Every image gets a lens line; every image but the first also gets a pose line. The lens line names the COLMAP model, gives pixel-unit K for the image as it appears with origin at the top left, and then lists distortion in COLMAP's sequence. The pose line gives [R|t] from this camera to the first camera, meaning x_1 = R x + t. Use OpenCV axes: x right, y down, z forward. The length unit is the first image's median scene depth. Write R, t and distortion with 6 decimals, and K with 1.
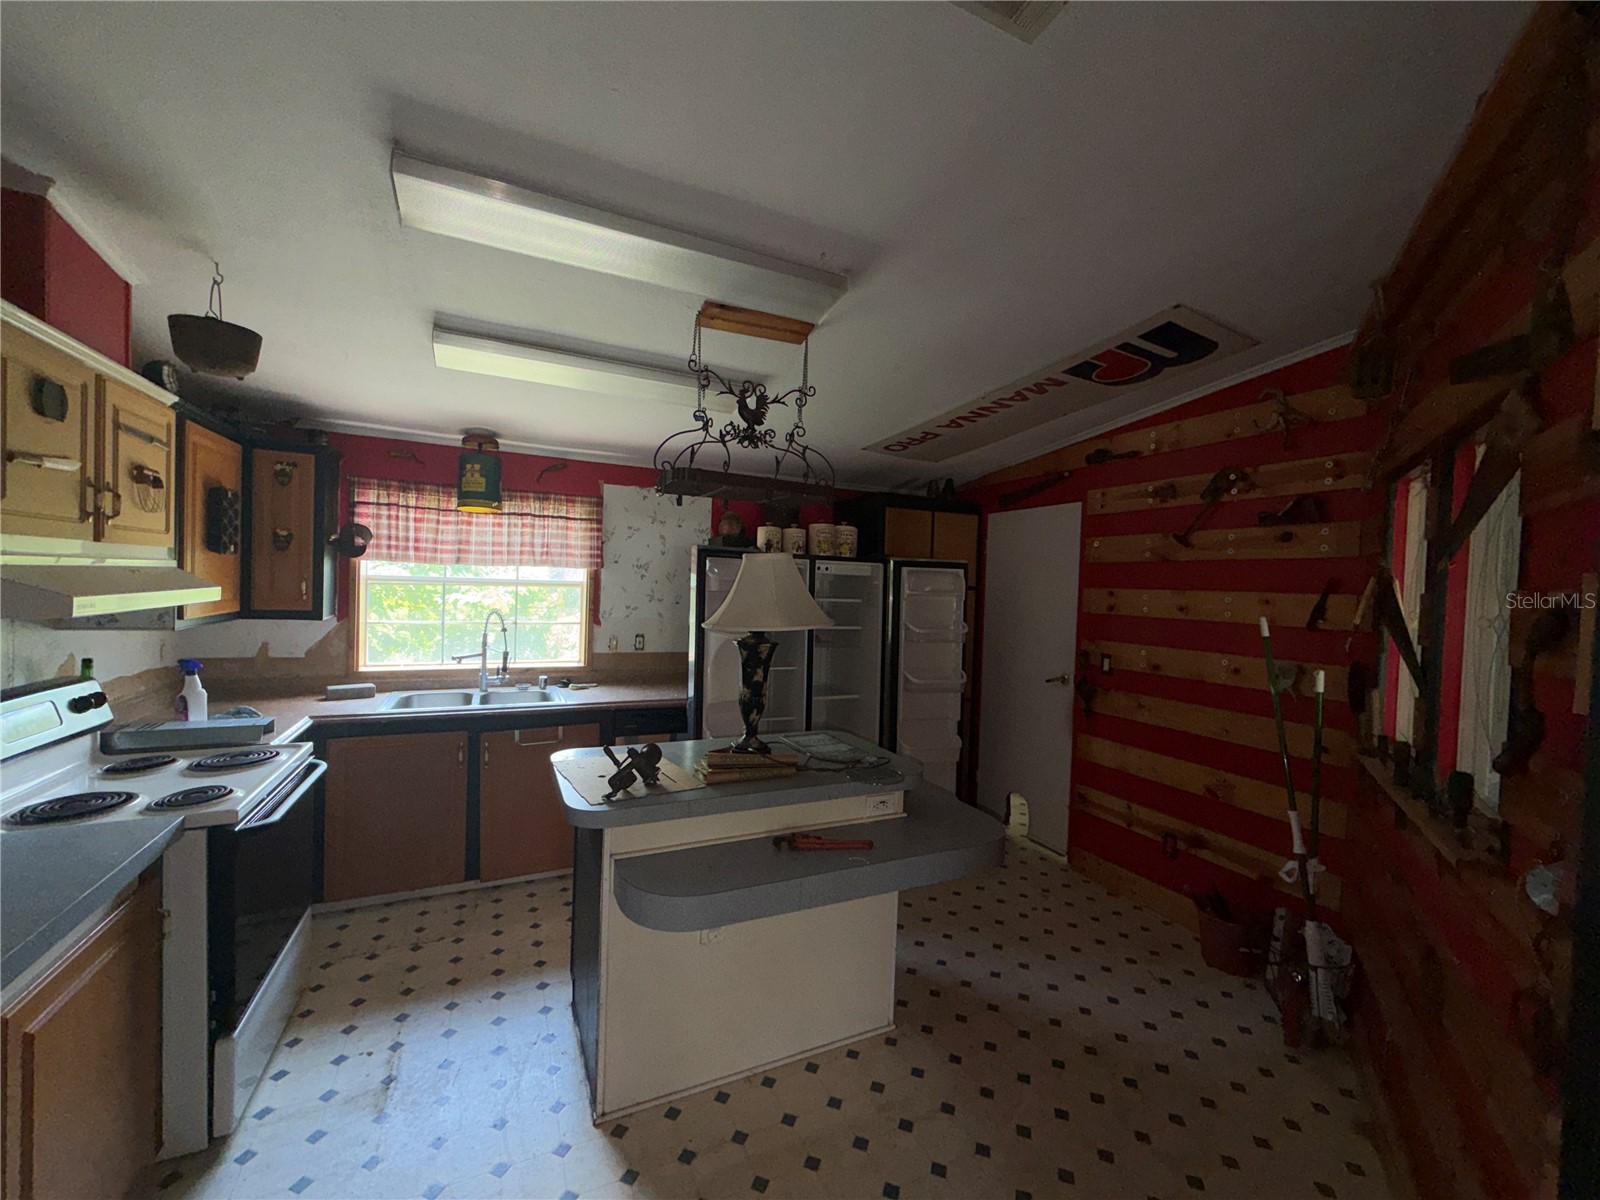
lens RADIAL K [[640.9, 0, 801.3], [0, 640.9, 598.8], [0, 0, 1]] dist [0.002645, 0.000130]
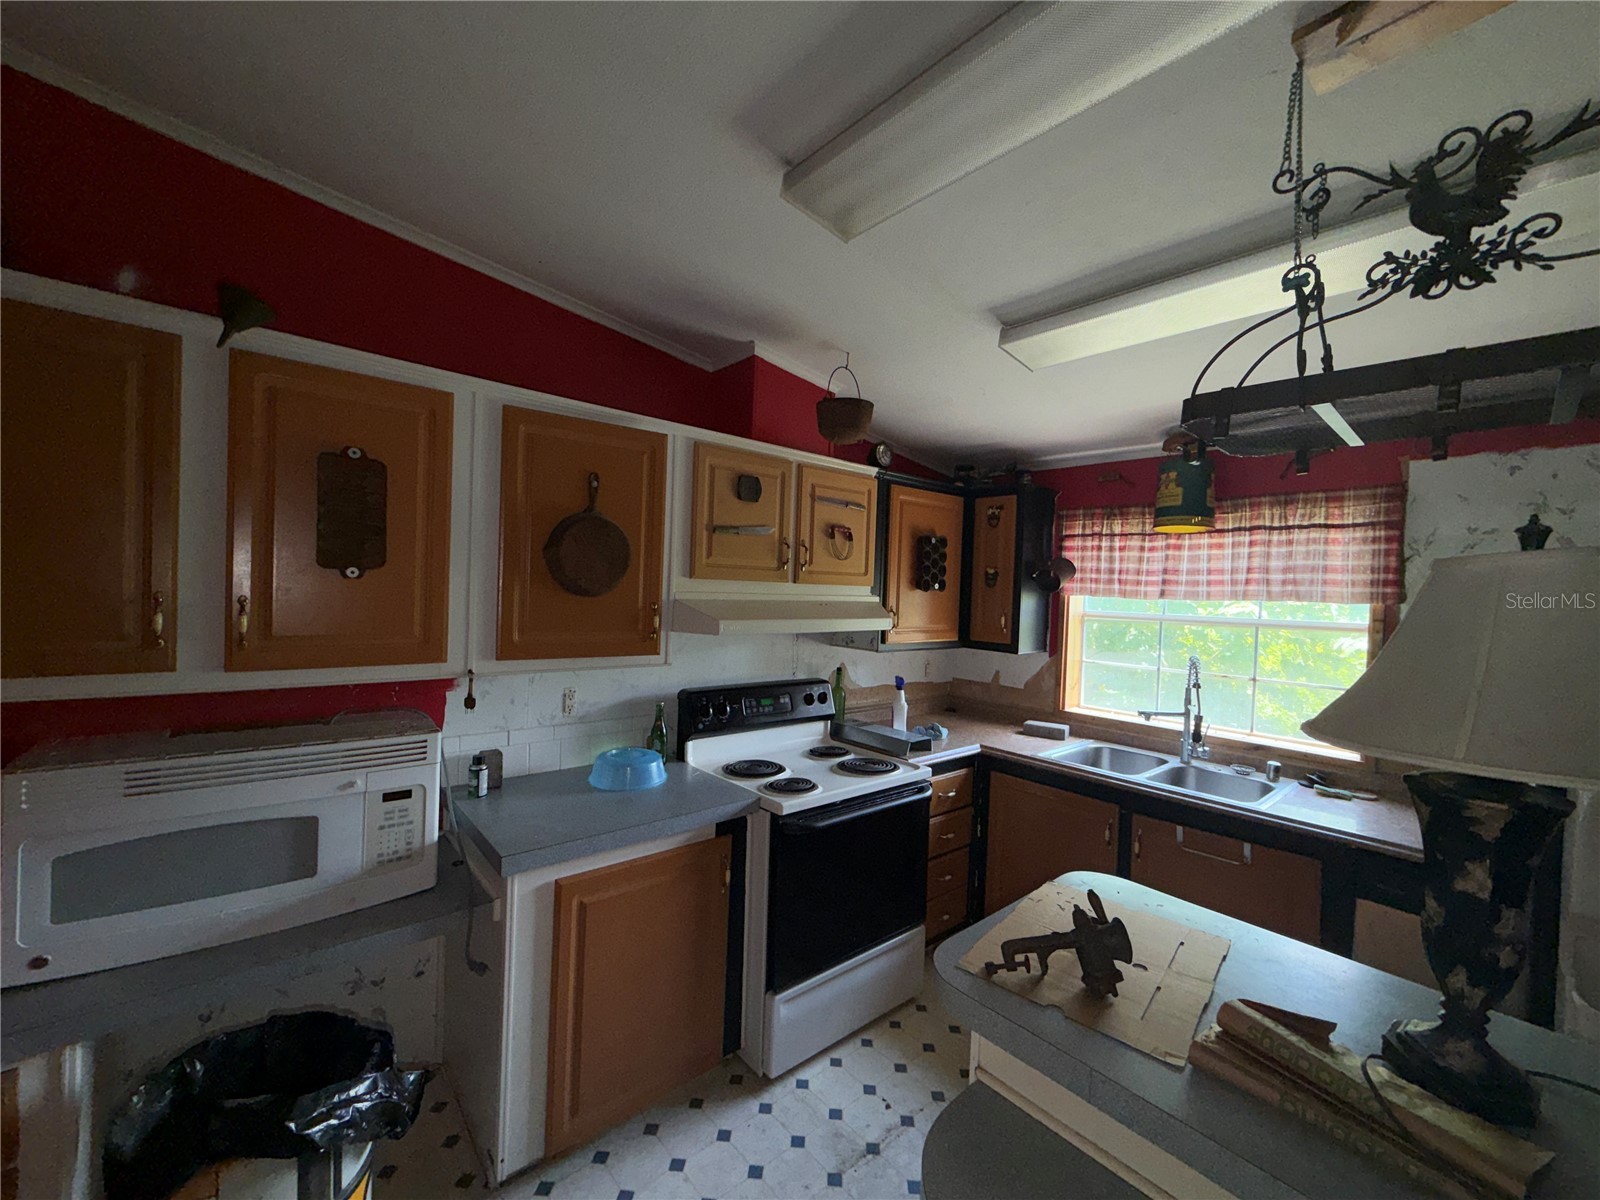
lens RADIAL K [[640.9, 0, 799.1], [0, 640.9, 602.1], [0, 0, 1]] dist [0.002645, 0.000130]
pose [[0.259388, -0.006142, -0.965754, 0.136935], [-0.048360, 0.998643, -0.019340, -0.011761], [0.964562, 0.051721, 0.258739, 0.356428]]
